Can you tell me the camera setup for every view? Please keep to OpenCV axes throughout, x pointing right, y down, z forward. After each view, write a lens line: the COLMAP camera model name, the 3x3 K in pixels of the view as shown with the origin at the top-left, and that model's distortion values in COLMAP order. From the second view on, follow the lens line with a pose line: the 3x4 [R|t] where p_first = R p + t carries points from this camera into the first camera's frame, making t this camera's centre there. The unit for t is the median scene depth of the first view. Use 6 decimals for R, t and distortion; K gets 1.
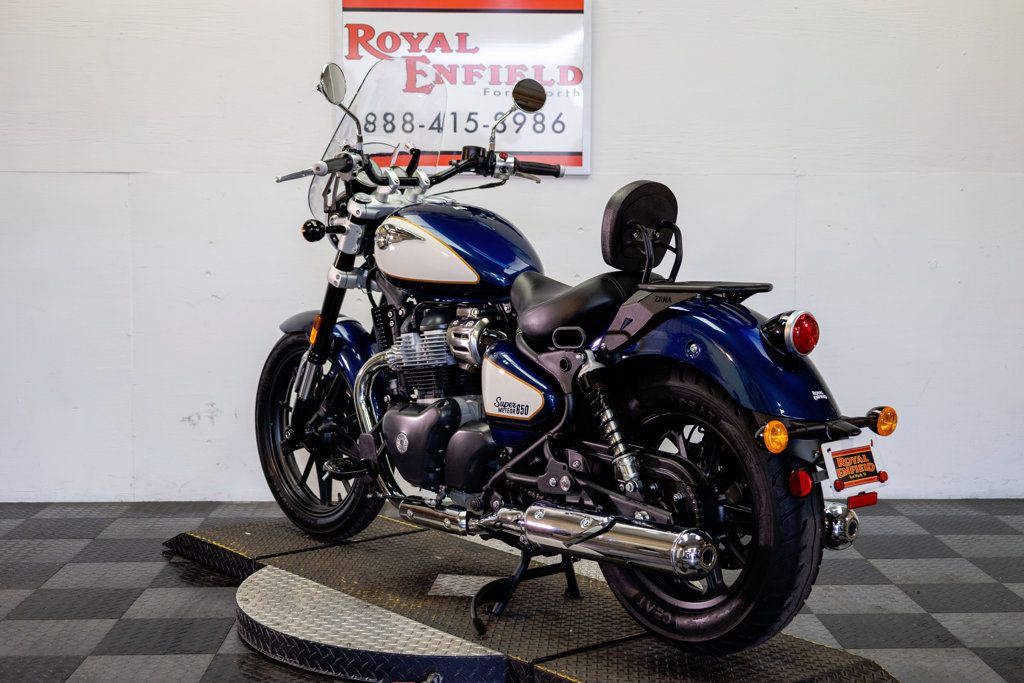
lens RADIAL K [[1439.3, 0, 513.9], [0, 1439.3, 346.7], [0, 0, 1]] dist [0.016541, 0.000000]
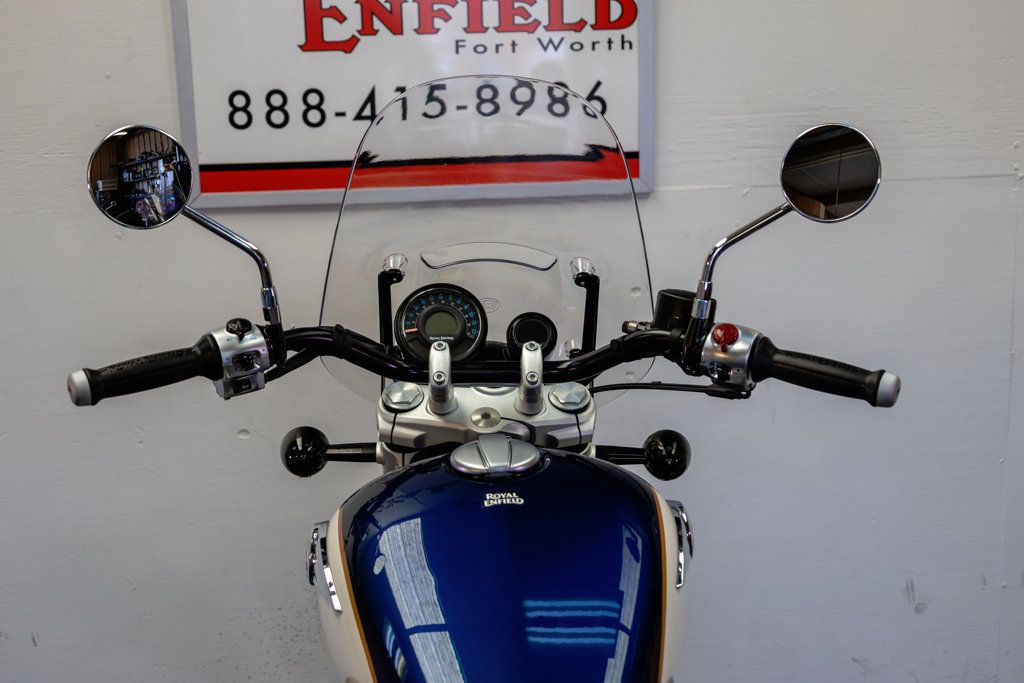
lens RADIAL K [[1439.3, 0, 514.3], [0, 1439.3, 330.6], [0, 0, 1]] dist [0.016541, 0.000000]
pose [[0.998081, -0.040069, 0.047204, -0.028596], [0.034276, 0.992456, 0.117714, -0.135184], [-0.051565, -0.115871, 0.991925, 0.458173]]
